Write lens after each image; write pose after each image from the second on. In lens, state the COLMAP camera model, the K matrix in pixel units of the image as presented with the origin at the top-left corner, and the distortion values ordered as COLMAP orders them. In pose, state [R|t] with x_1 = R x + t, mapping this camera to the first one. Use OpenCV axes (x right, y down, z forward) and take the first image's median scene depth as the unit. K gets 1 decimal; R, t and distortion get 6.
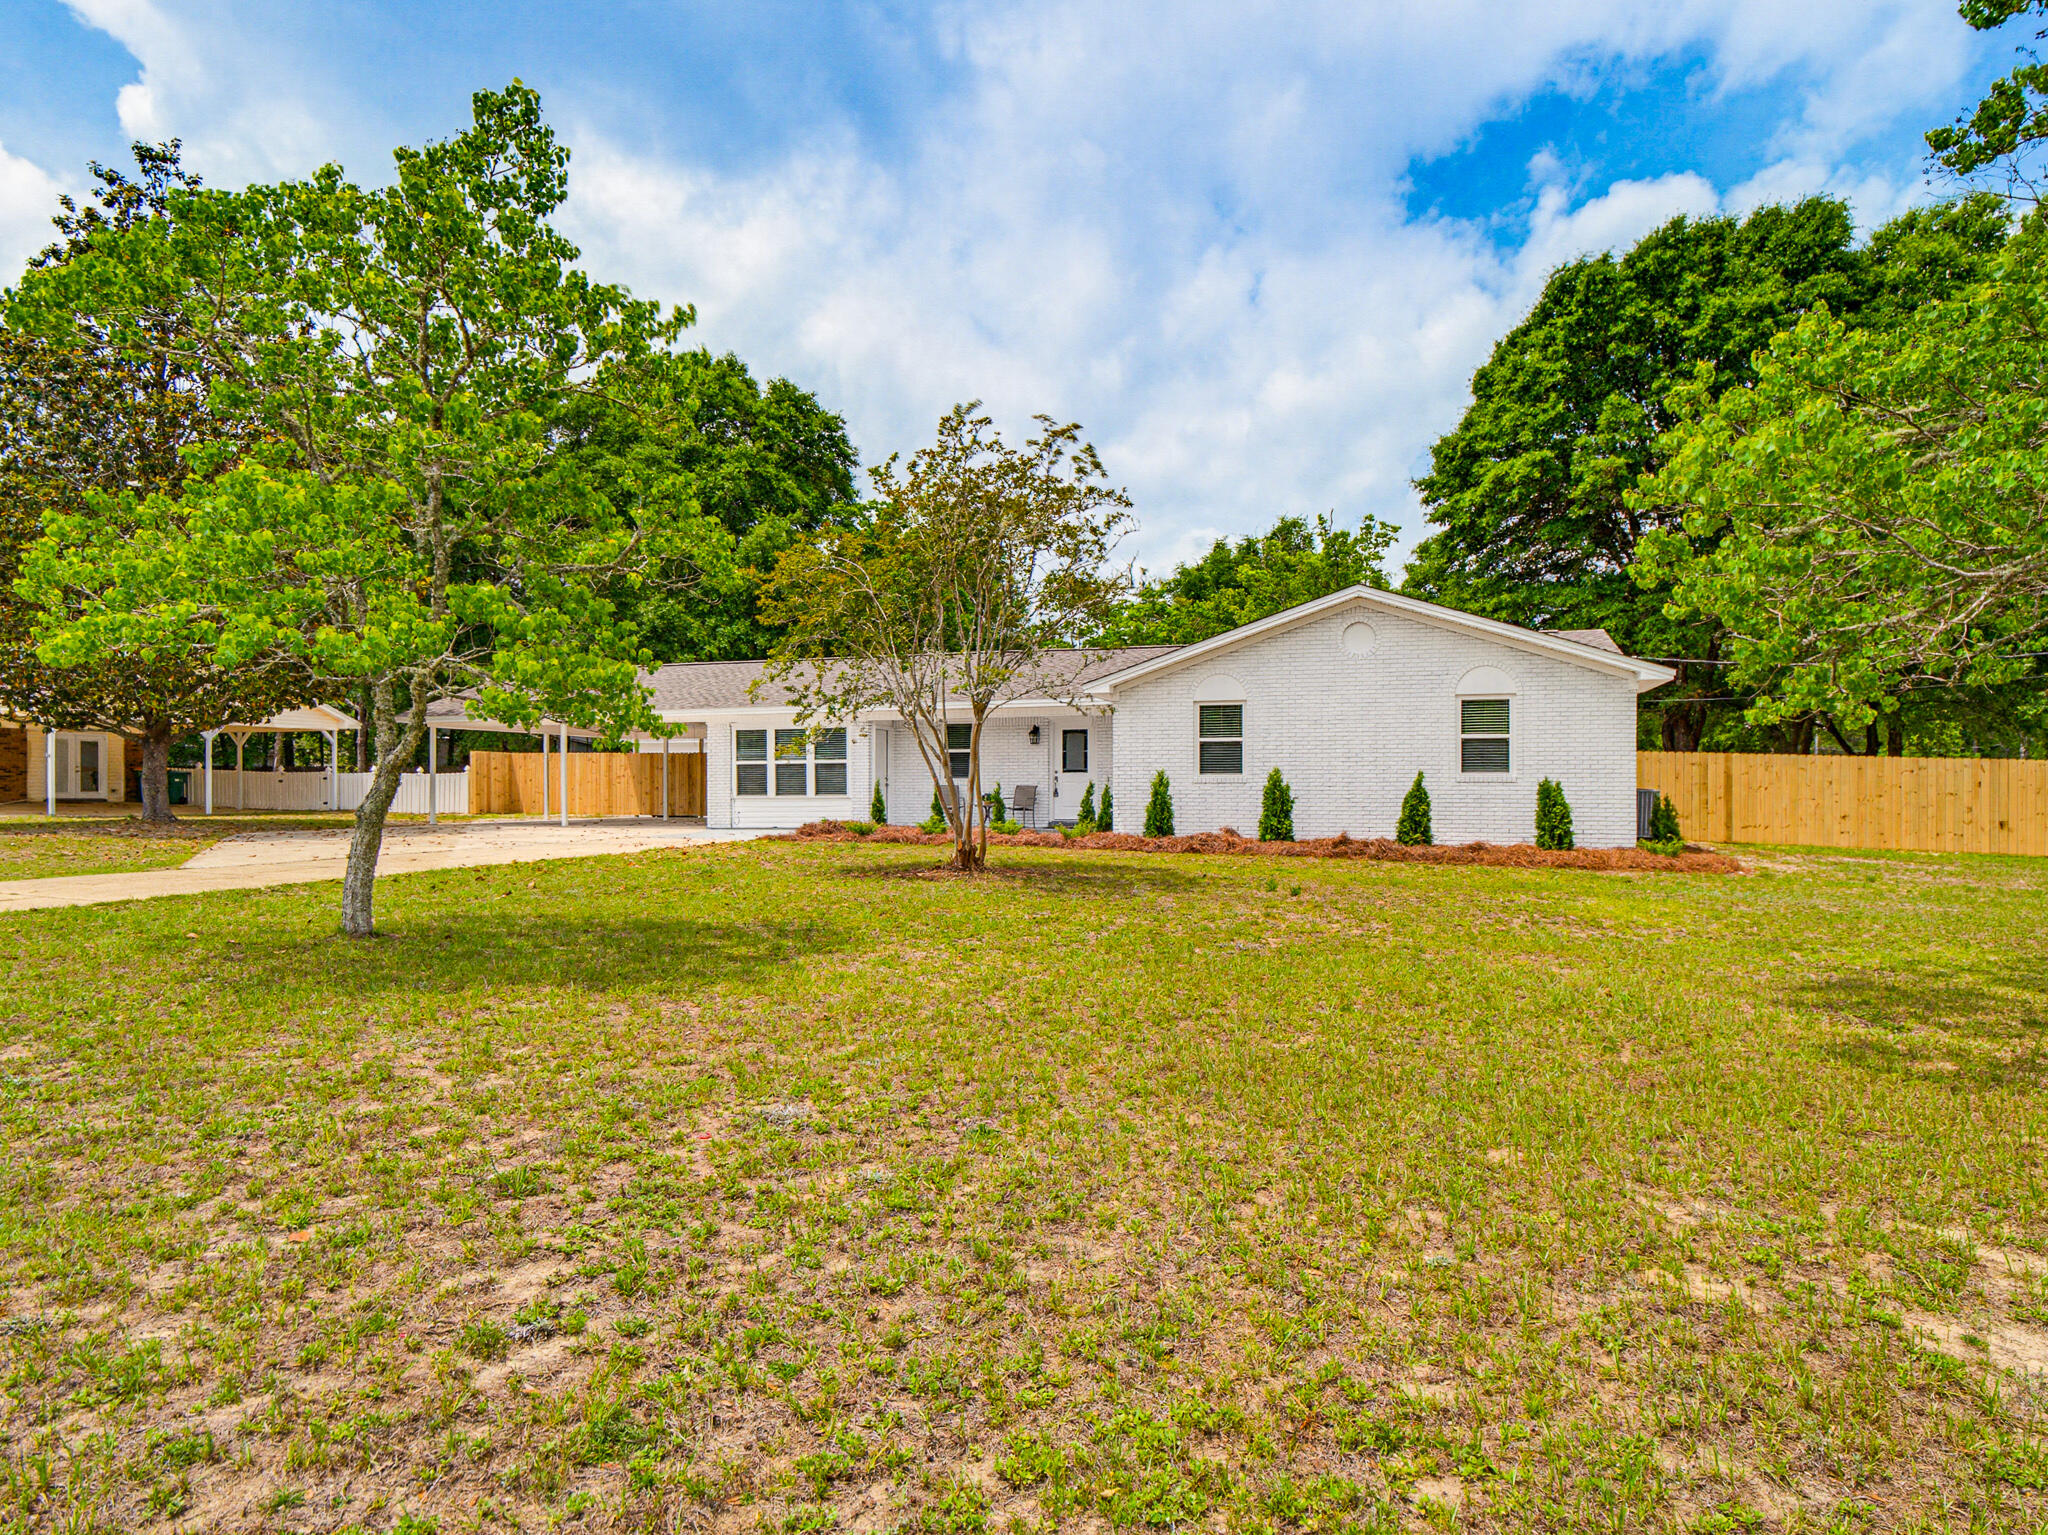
lens RADIAL K [[1210.3, 0, 1033.2], [0, 1210.3, 774.7], [0, 0, 1]] dist [0.029181, 0.000044]
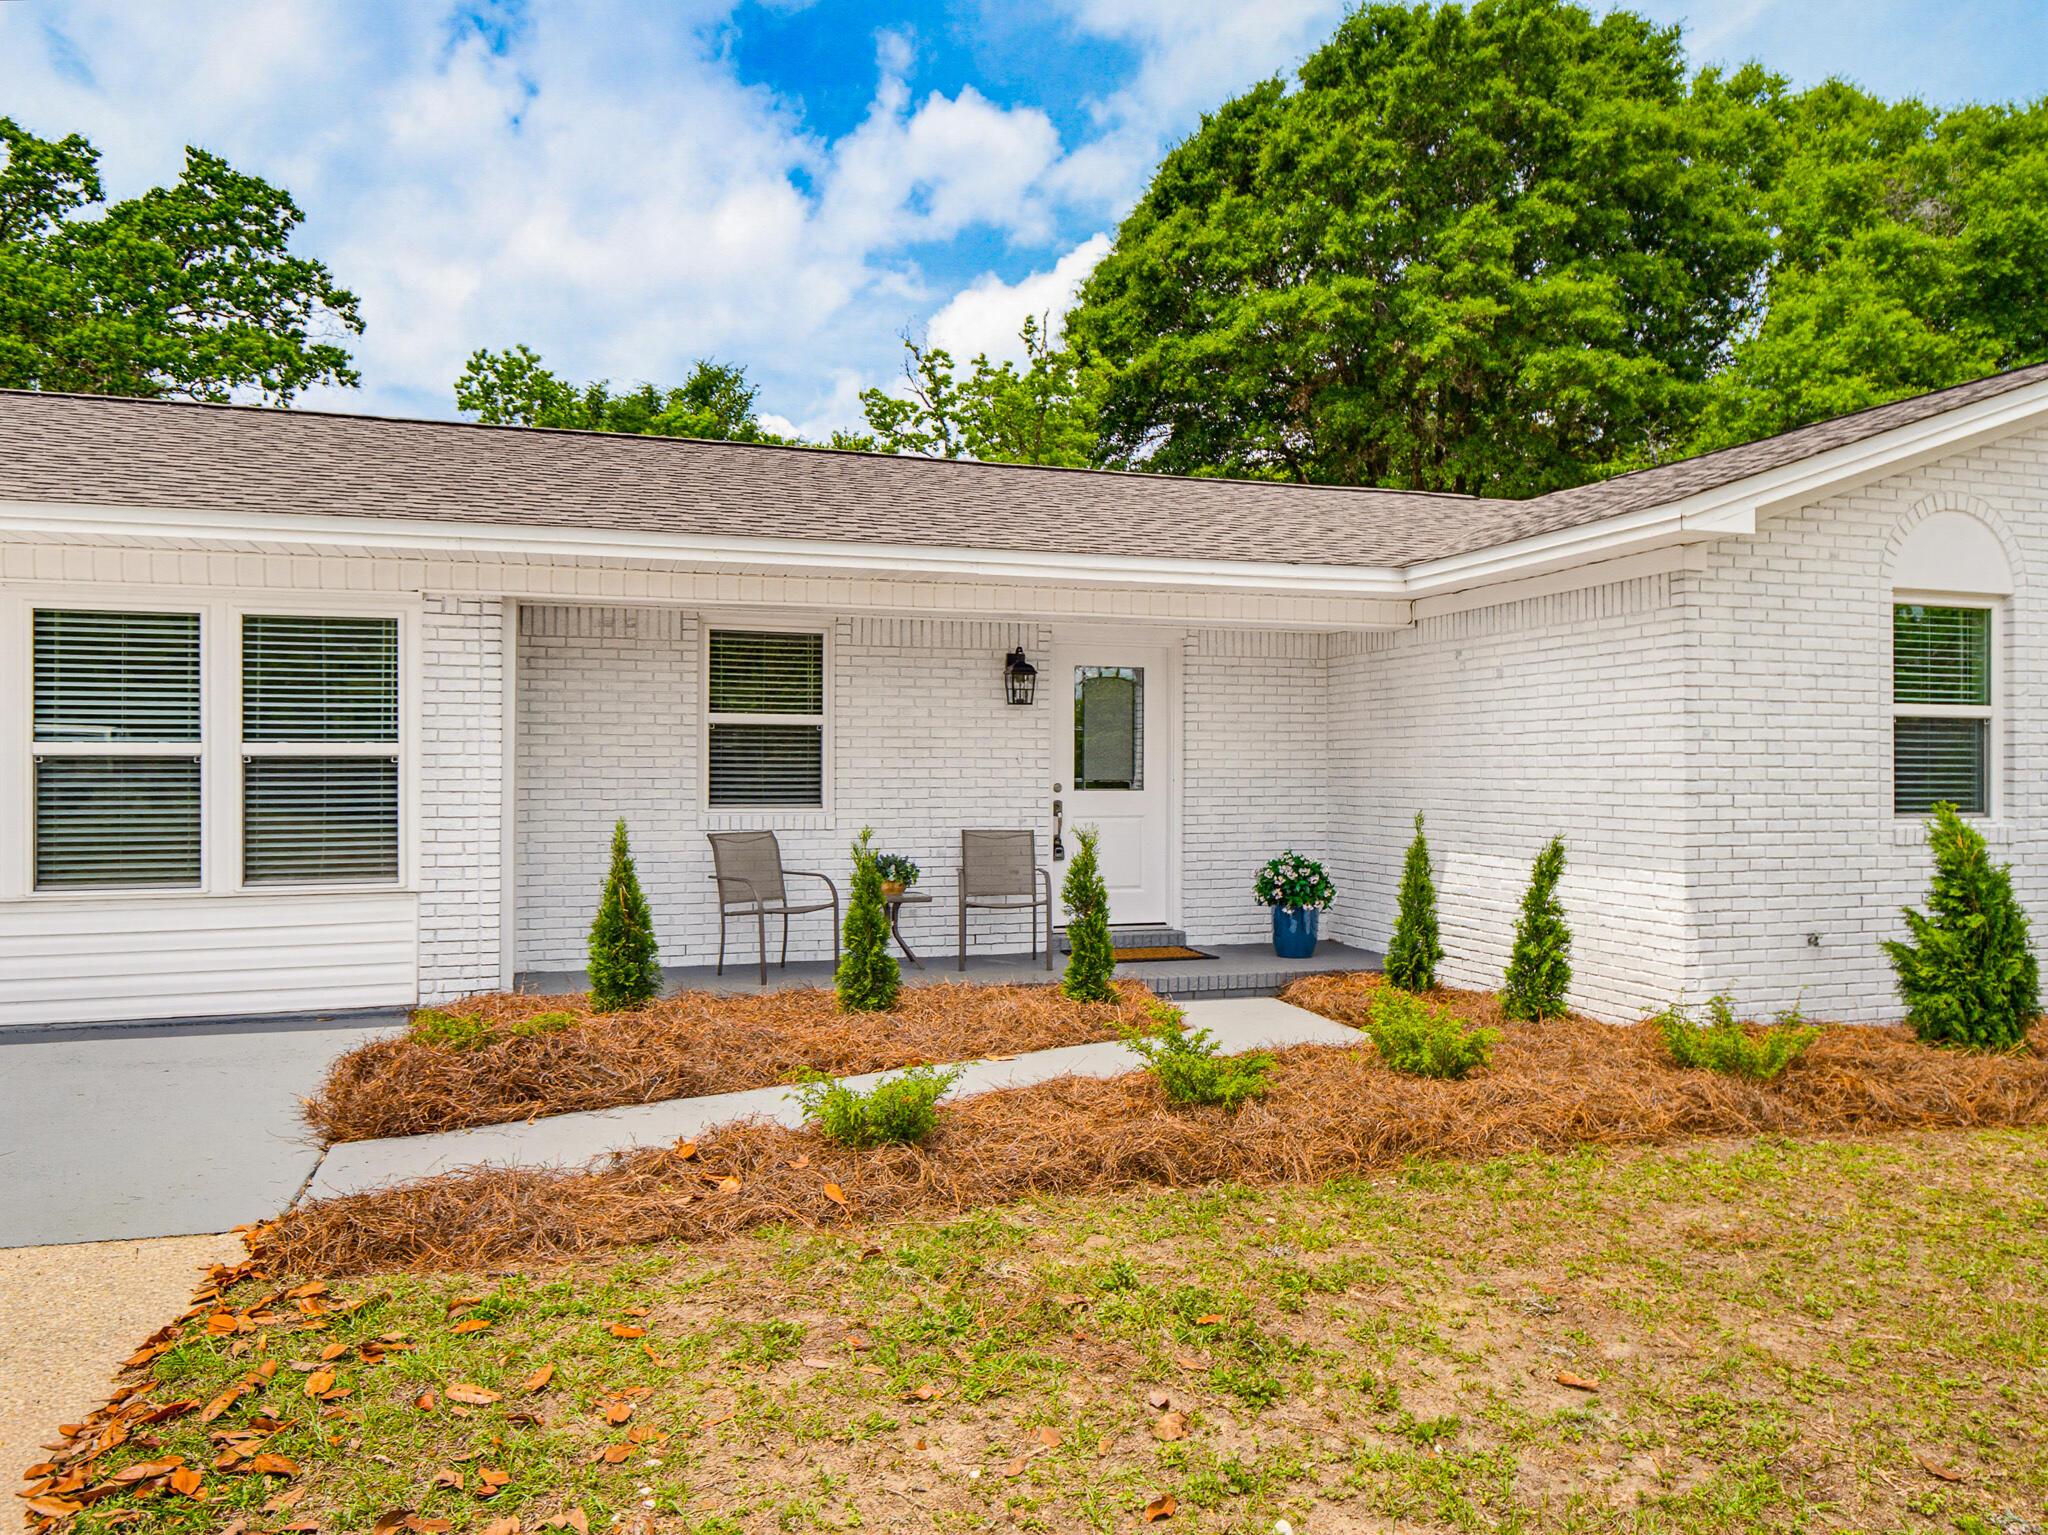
lens RADIAL K [[1425.7, 0, 1026.8], [0, 1425.7, 771.3], [0, 0, 1]] dist [-0.018697, 0.001144]
pose [[0.809583, 0.007520, 0.586957, -0.218662], [-0.014303, 0.999874, 0.006918, -0.009462], [-0.586831, -0.013996, 0.809589, 0.665209]]
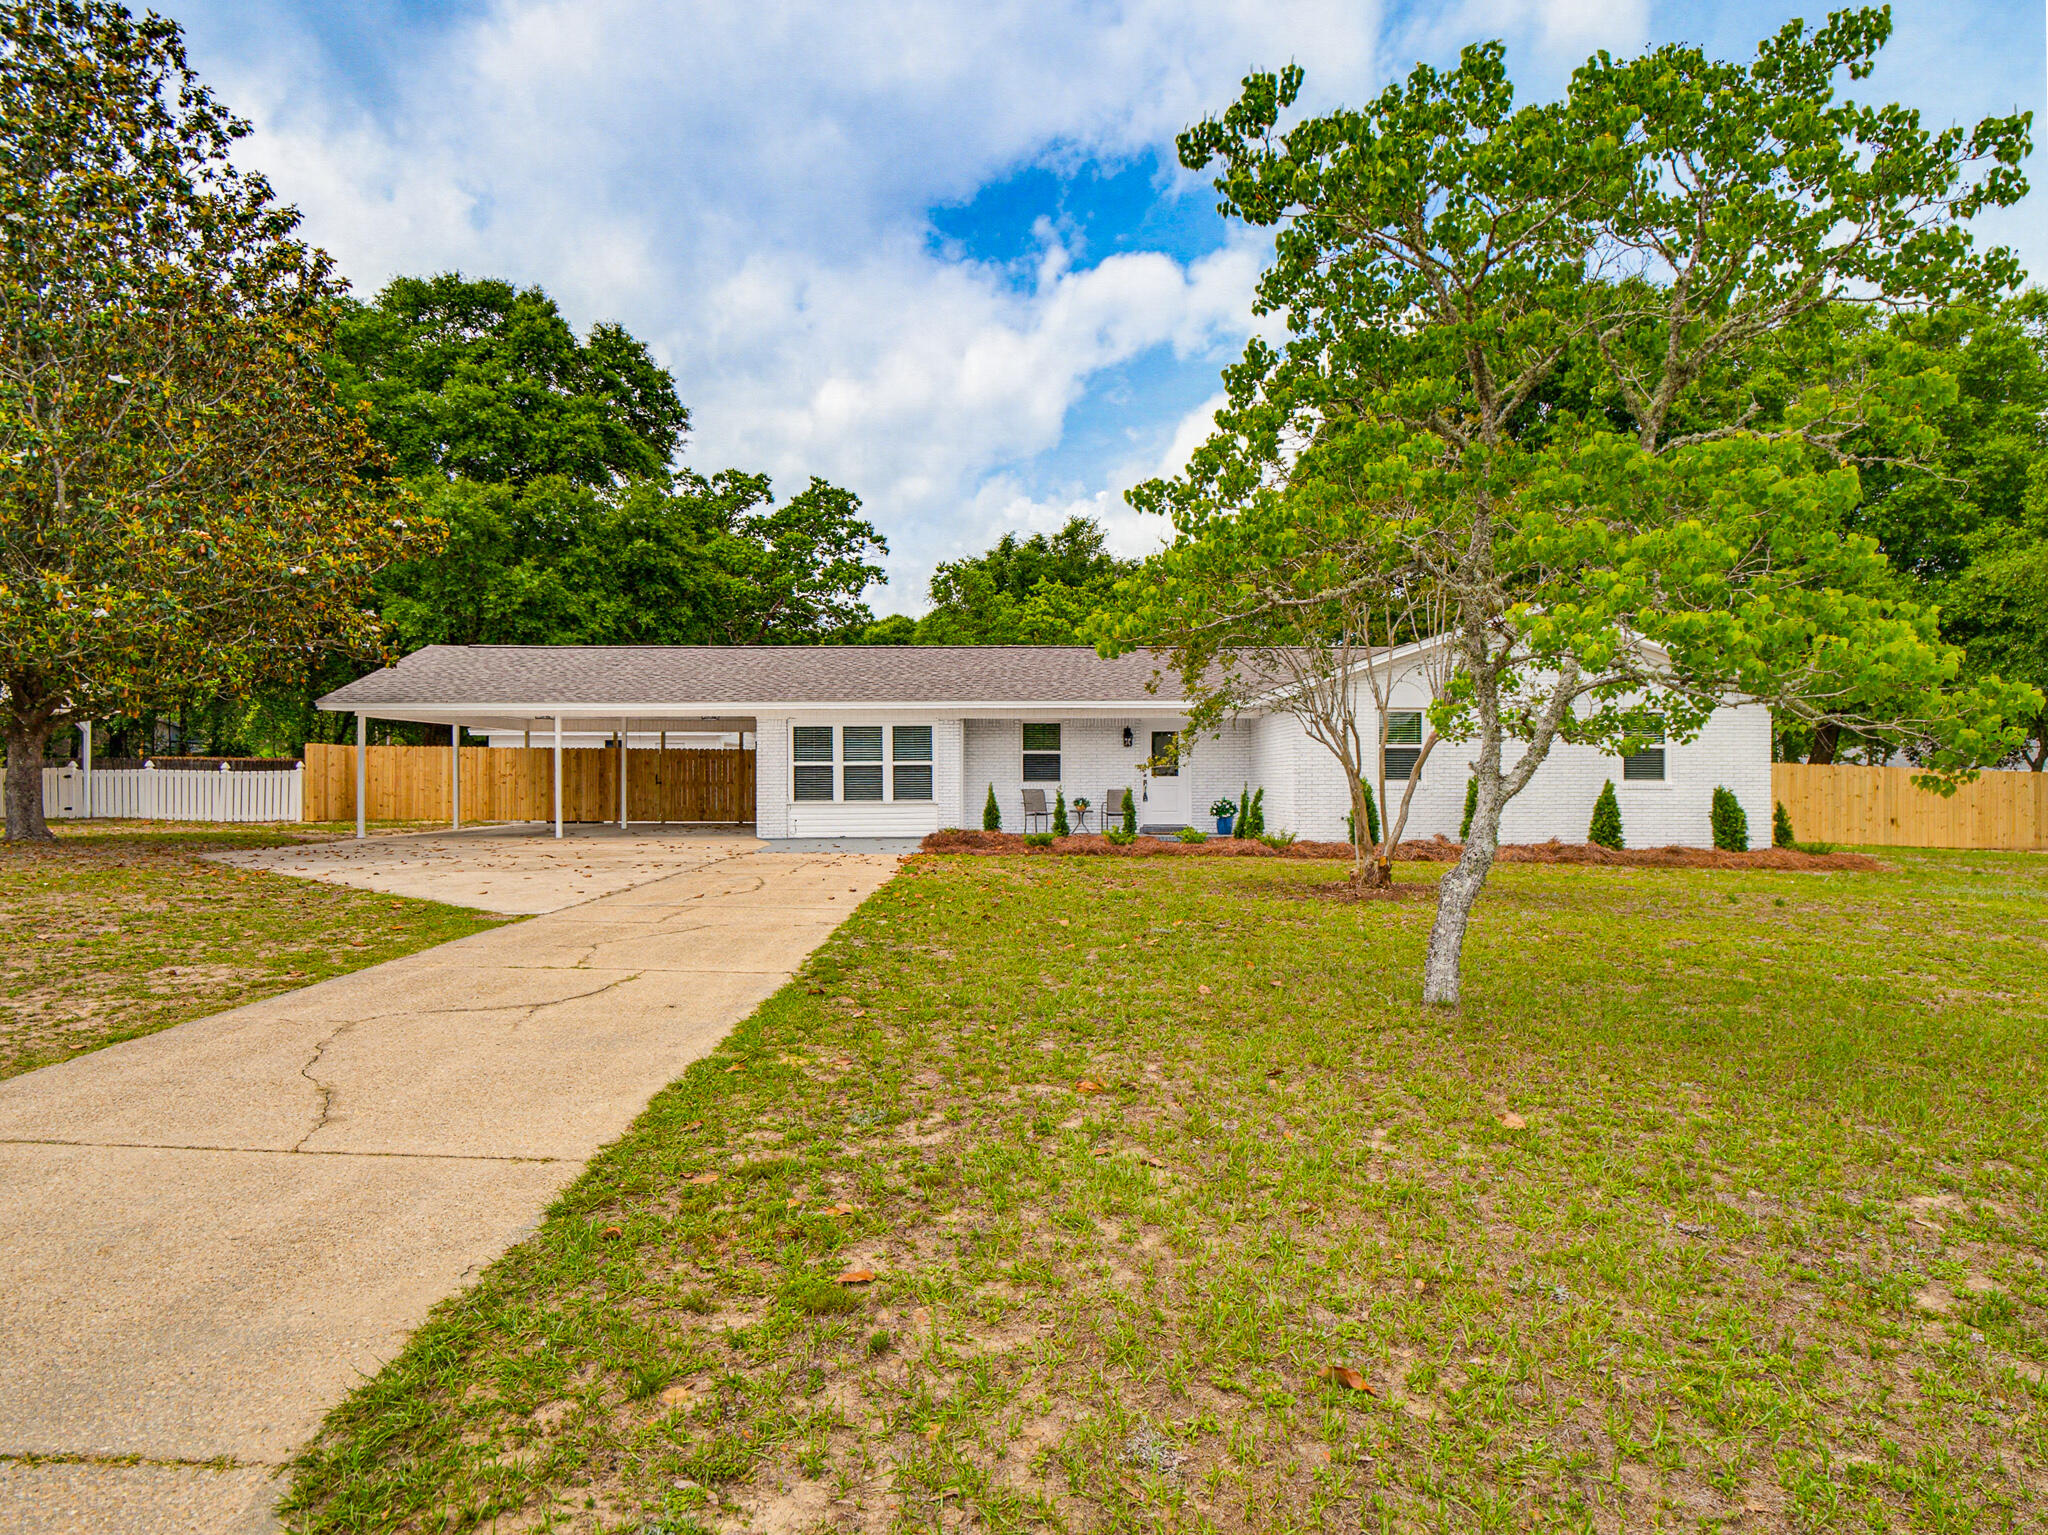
lens RADIAL K [[1210.3, 0, 1018.4], [0, 1210.3, 756.1], [0, 0, 1]] dist [0.029181, 0.000044]
pose [[0.946254, 0.007732, 0.323333, -0.378671], [-0.004945, 0.999943, -0.009438, -0.007763], [-0.323388, 0.007332, 0.946238, 0.120315]]
